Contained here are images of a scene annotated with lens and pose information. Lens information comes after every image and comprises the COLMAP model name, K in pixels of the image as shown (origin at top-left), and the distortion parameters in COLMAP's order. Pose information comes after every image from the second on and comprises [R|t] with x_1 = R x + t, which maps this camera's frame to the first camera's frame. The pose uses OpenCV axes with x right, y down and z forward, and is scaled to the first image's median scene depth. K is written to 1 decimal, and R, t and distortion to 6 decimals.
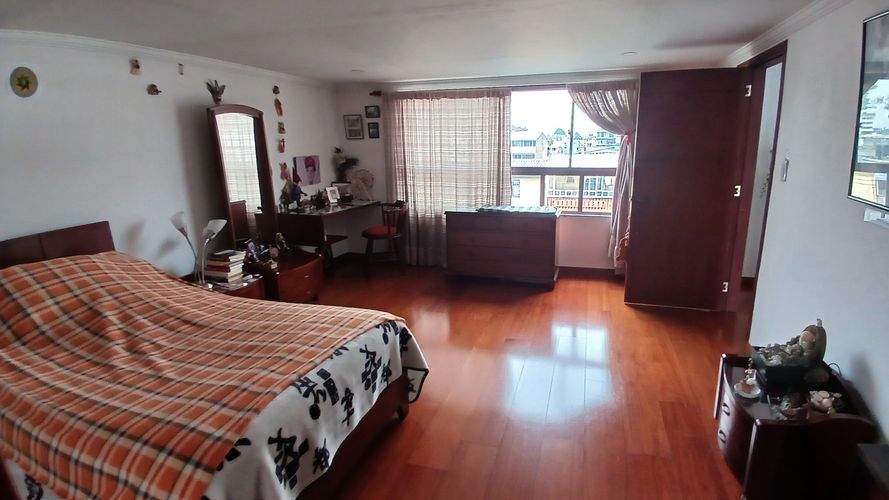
lens RADIAL K [[451.9, 0, 462.4], [0, 451.9, 250.7], [0, 0, 1]] dist [0.048820, -0.080277]
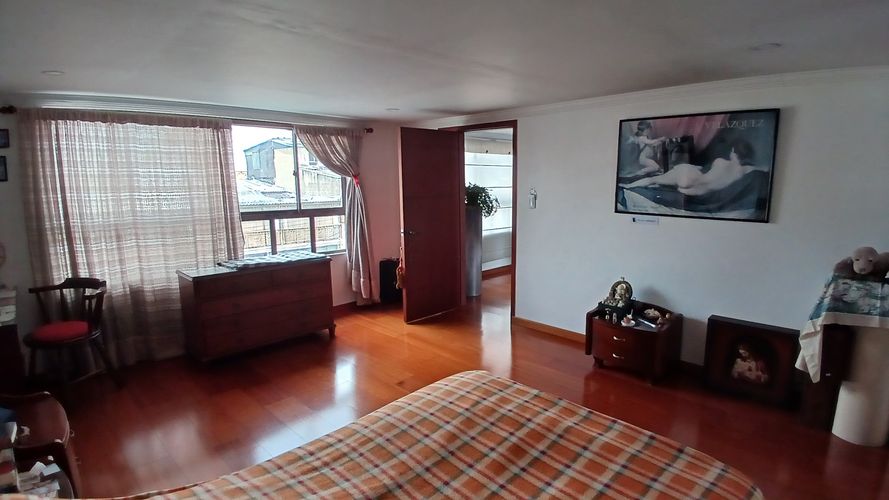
lens RADIAL K [[451.9, 0, 462.4], [0, 451.9, 250.7], [0, 0, 1]] dist [0.048820, -0.080277]
pose [[0.448471, -0.135316, 0.883495, -0.471894], [0.206586, 0.977401, 0.044834, -0.071407], [-0.869595, 0.162411, 0.466291, 0.272159]]
